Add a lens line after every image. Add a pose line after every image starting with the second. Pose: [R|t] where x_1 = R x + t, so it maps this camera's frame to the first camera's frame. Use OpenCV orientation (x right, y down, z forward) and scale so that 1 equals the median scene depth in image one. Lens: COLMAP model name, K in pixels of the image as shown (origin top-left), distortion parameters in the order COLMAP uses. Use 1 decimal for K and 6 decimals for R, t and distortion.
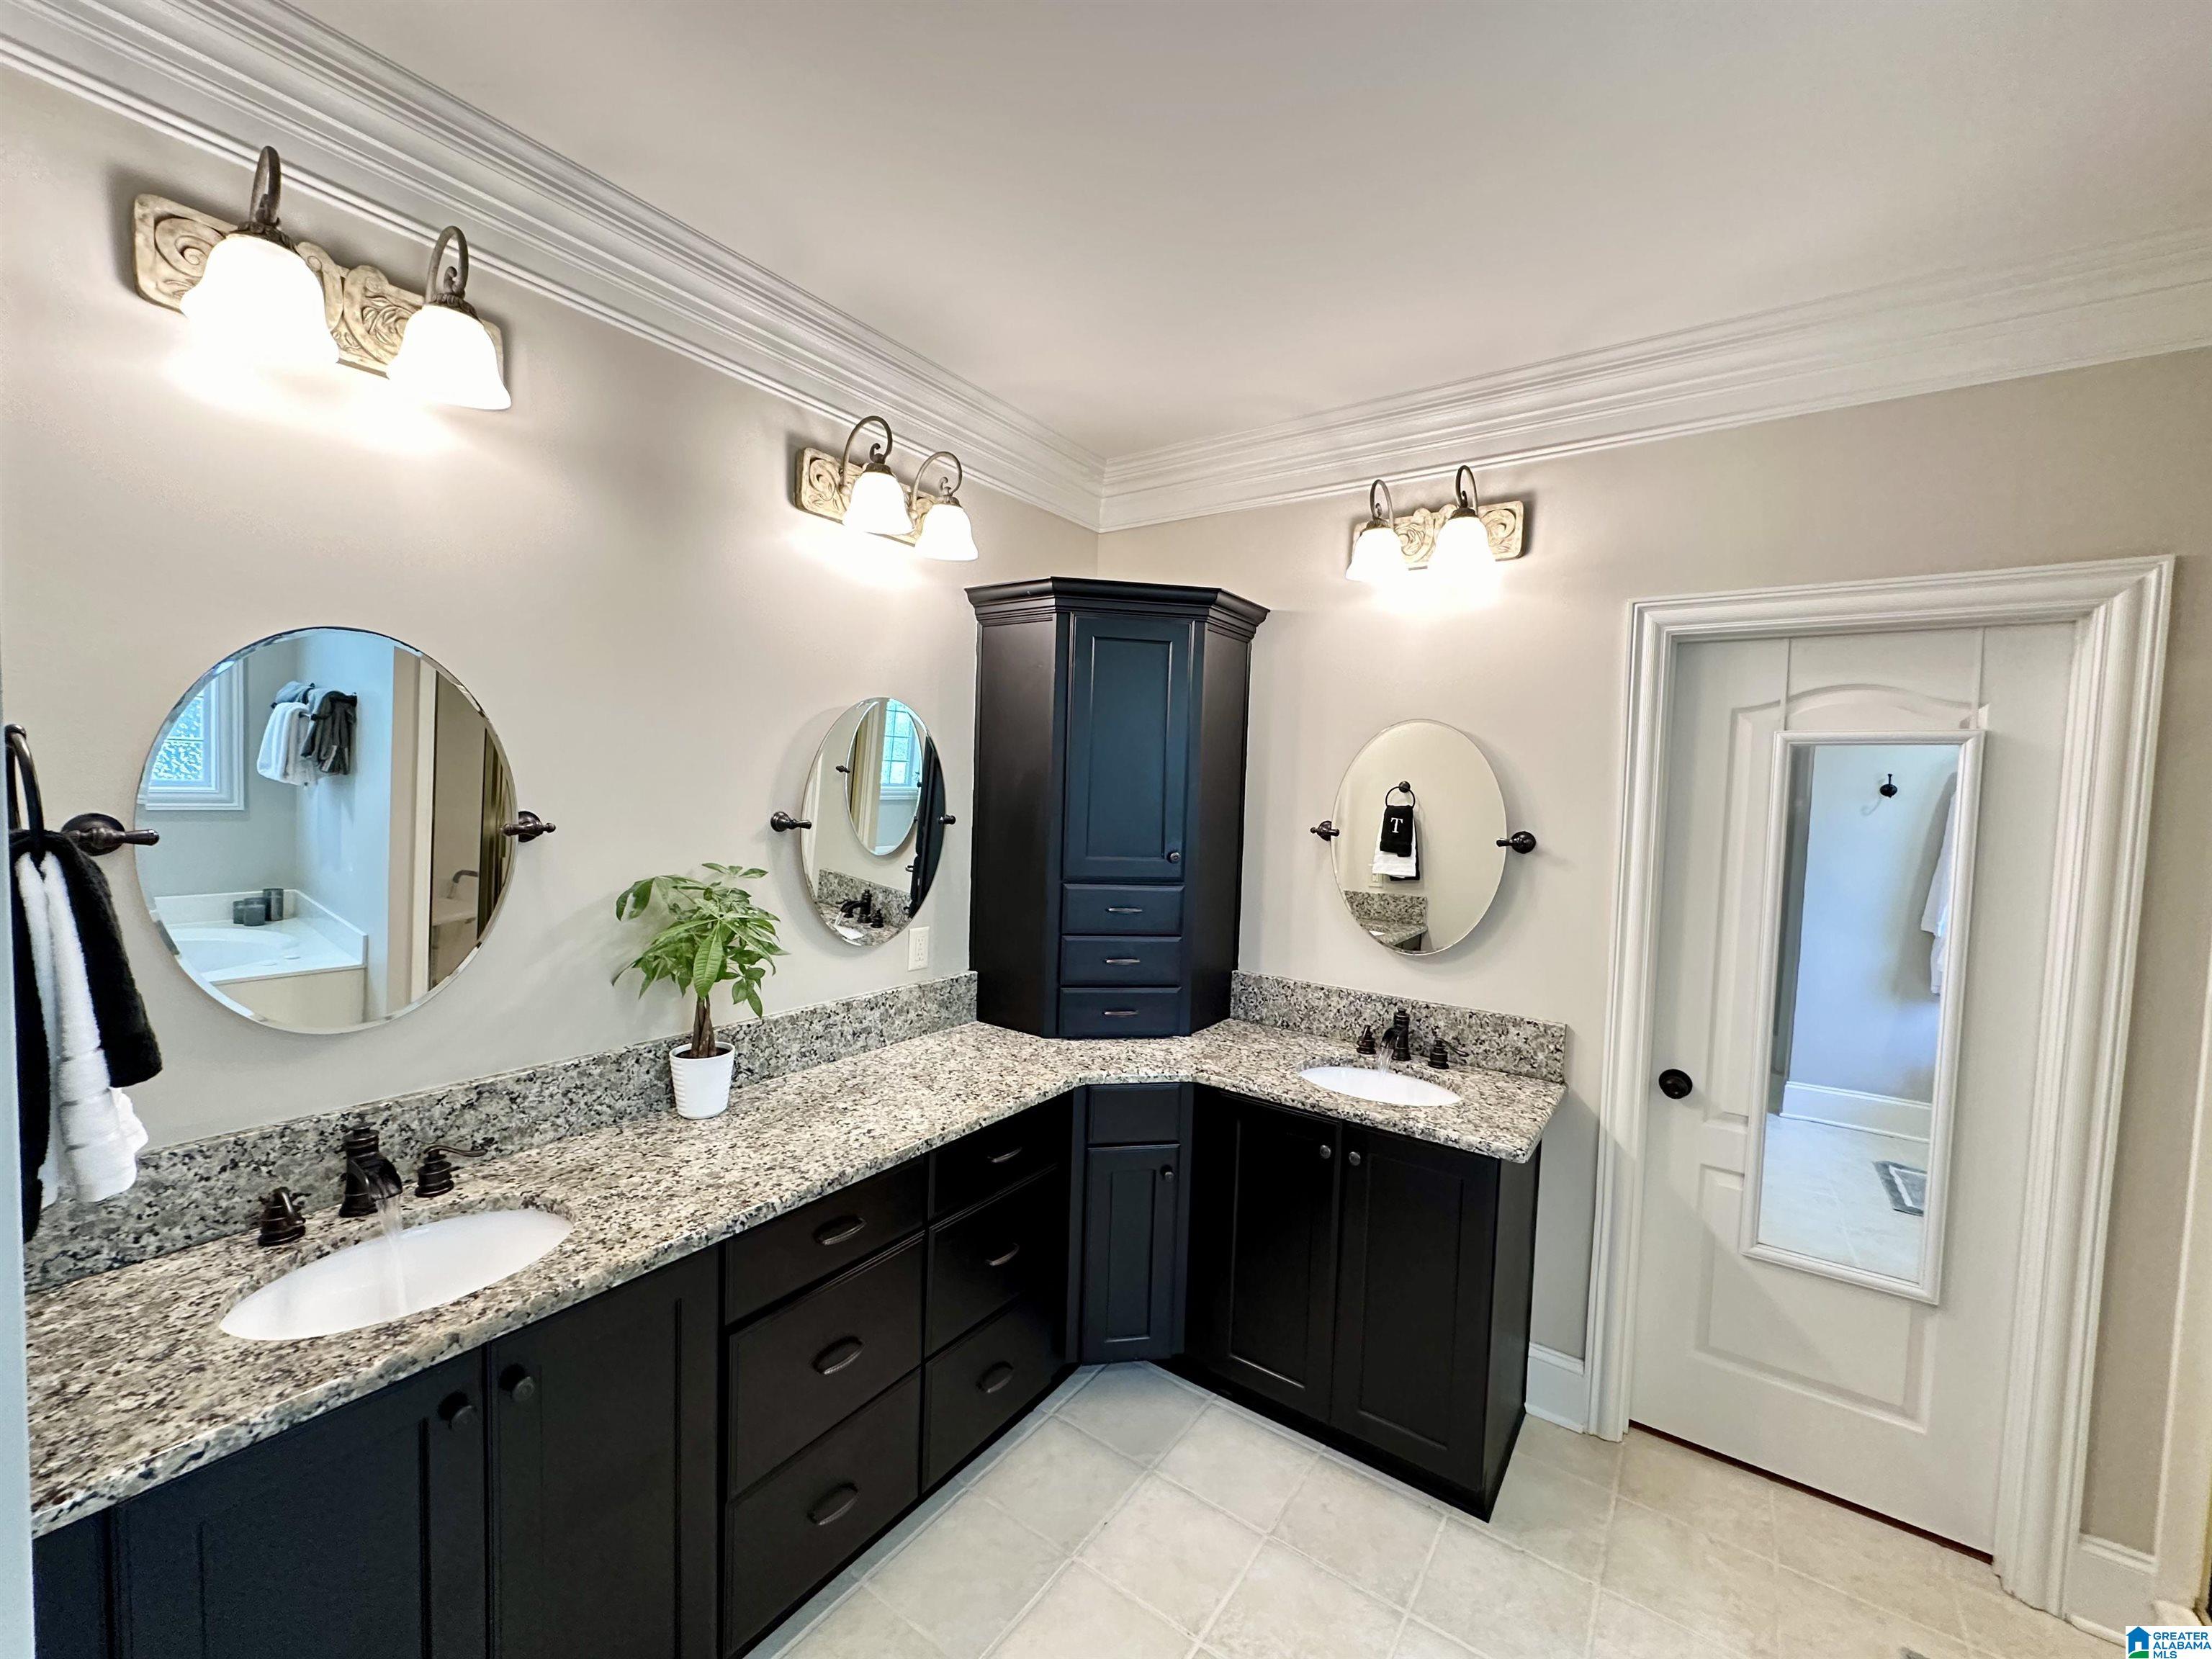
lens RADIAL K [[883.9, 0, 1111.7], [0, 883.9, 824.9], [0, 0, 1]] dist [-0.001786, 0.000969]
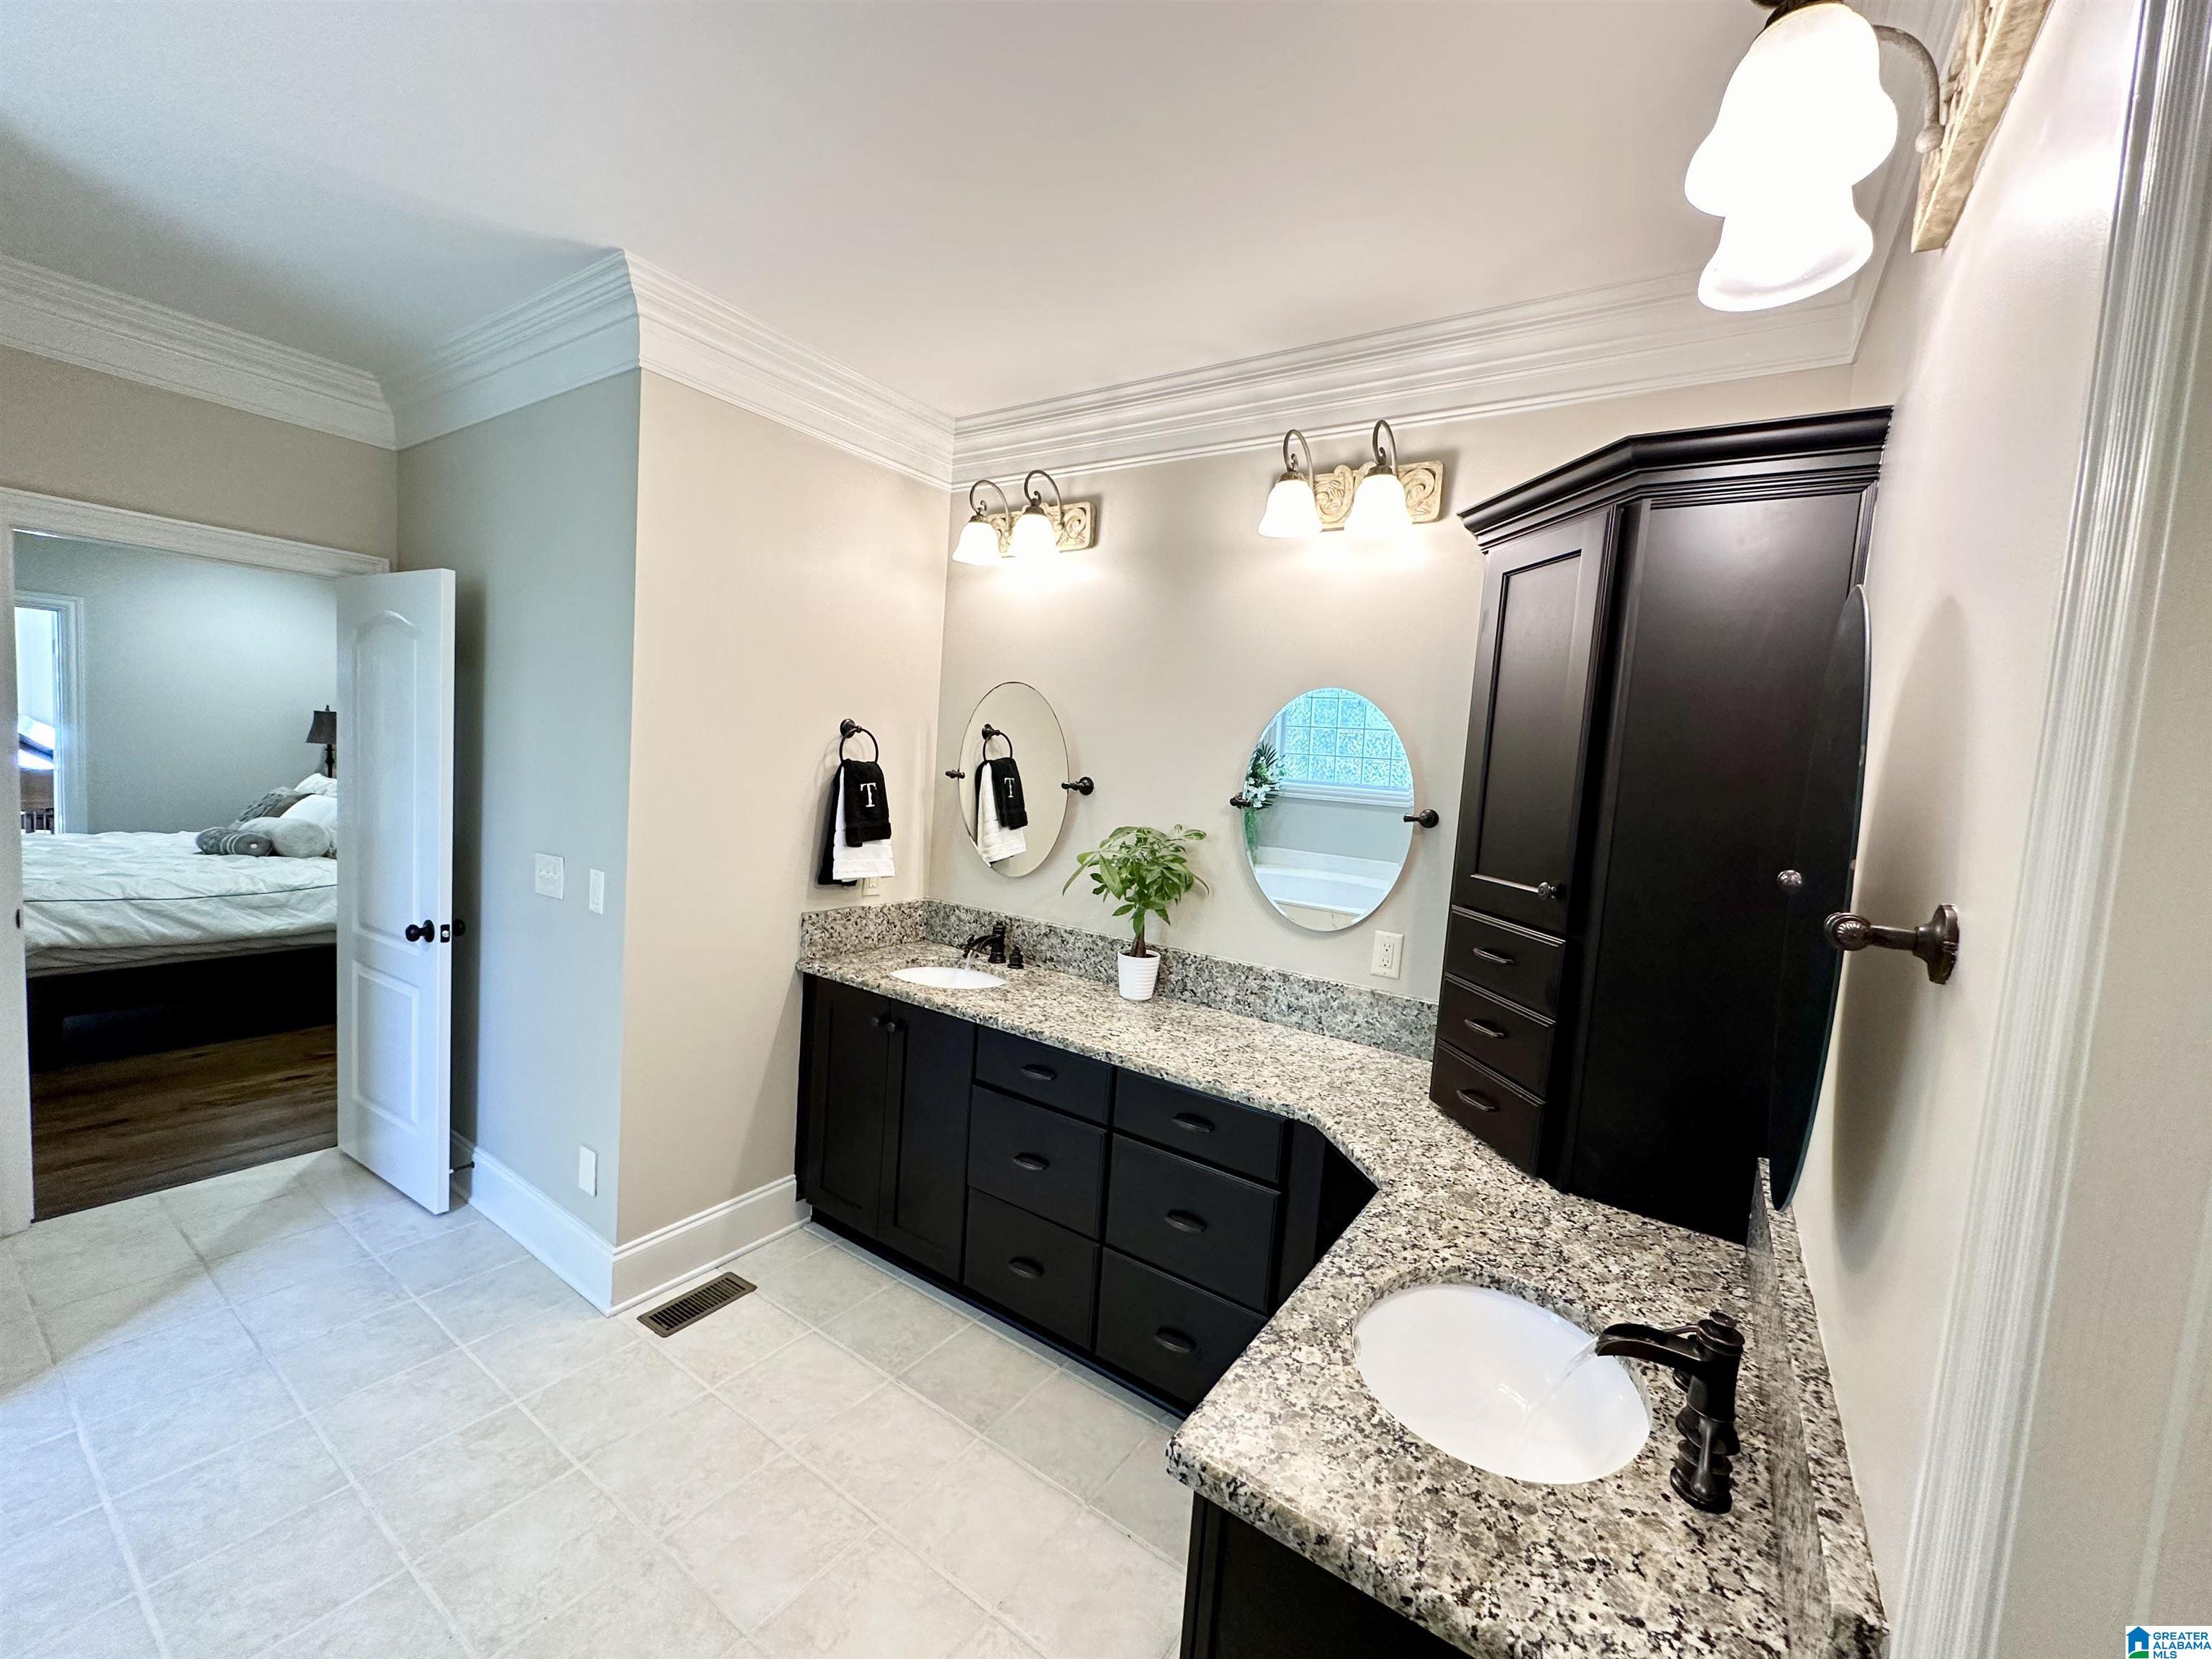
lens RADIAL K [[883.9, 0, 1103.6], [0, 883.9, 831.2], [0, 0, 1]] dist [-0.001786, 0.000969]
pose [[0.016667, 0.048724, -0.998673, 0.747579], [-0.118069, 0.991920, 0.046424, 0.003693], [0.992866, 0.117139, 0.022285, 0.719321]]
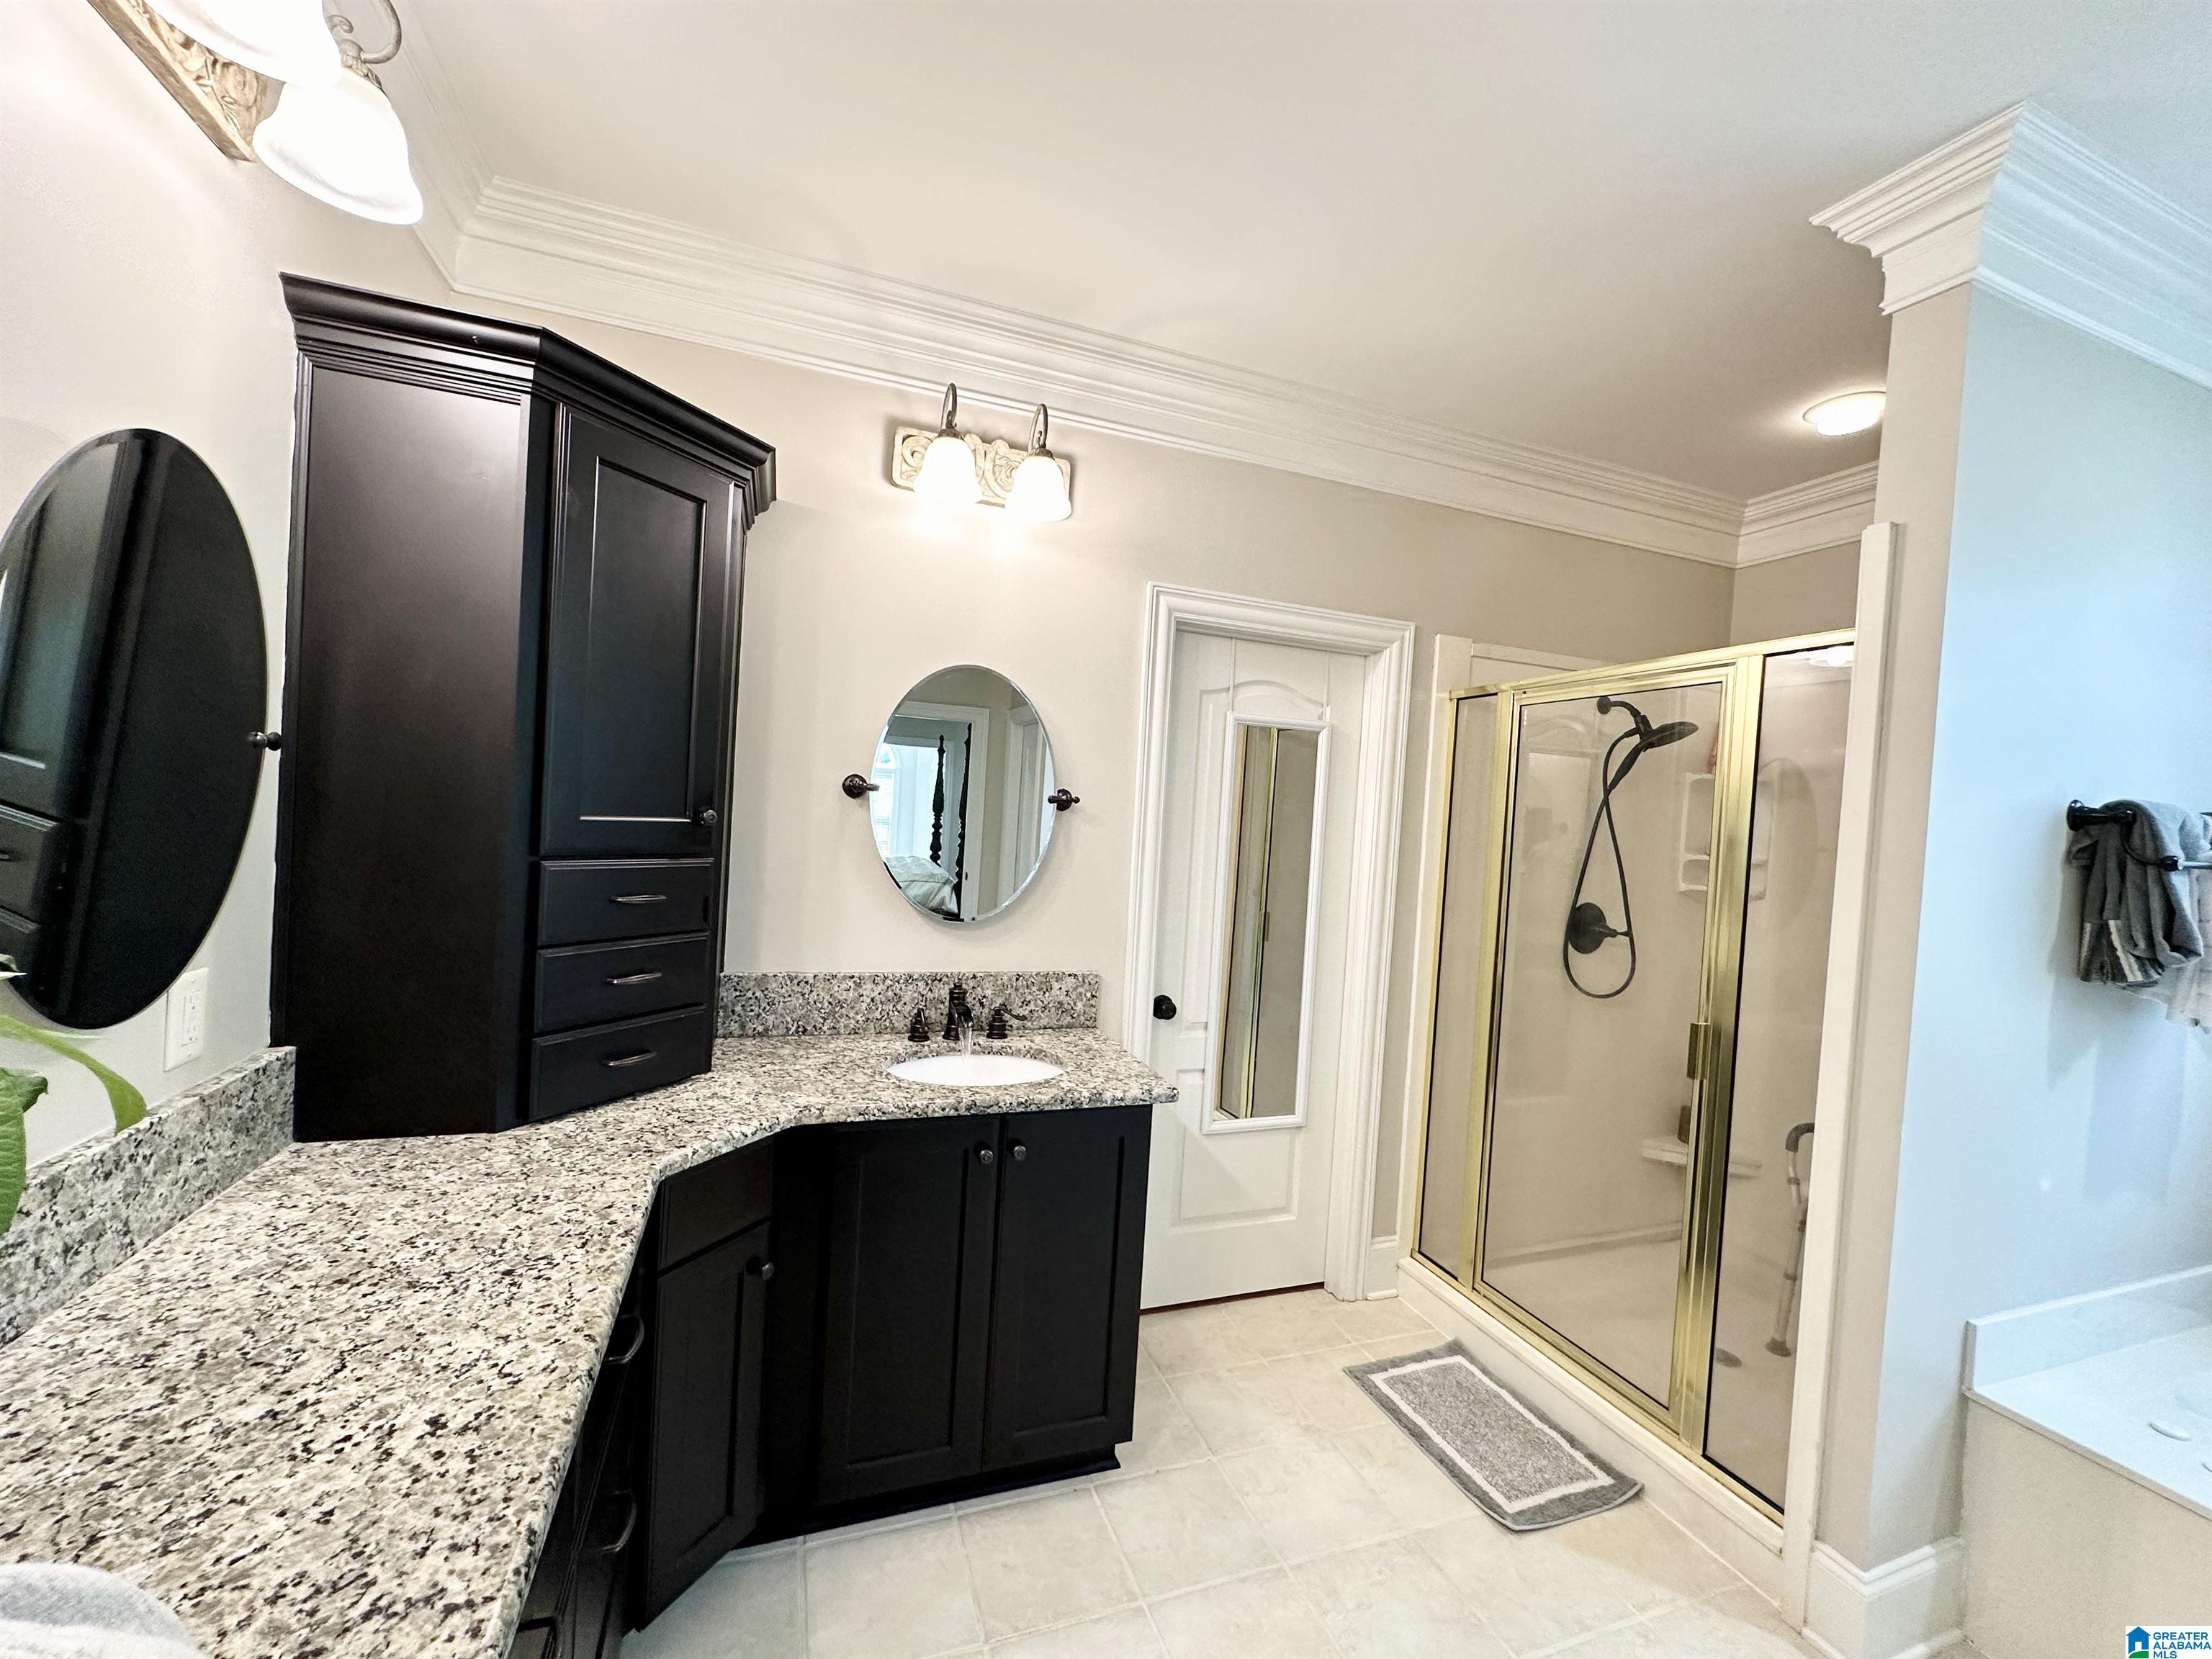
lens RADIAL K [[883.9, 0, 1101.3], [0, 883.9, 828.2], [0, 0, 1]] dist [-0.001786, 0.000969]
pose [[0.577372, -0.013136, 0.816376, -0.340830], [-0.003457, 0.999822, 0.018533, 0.033549], [-0.816474, -0.013523, 0.577224, 0.376661]]
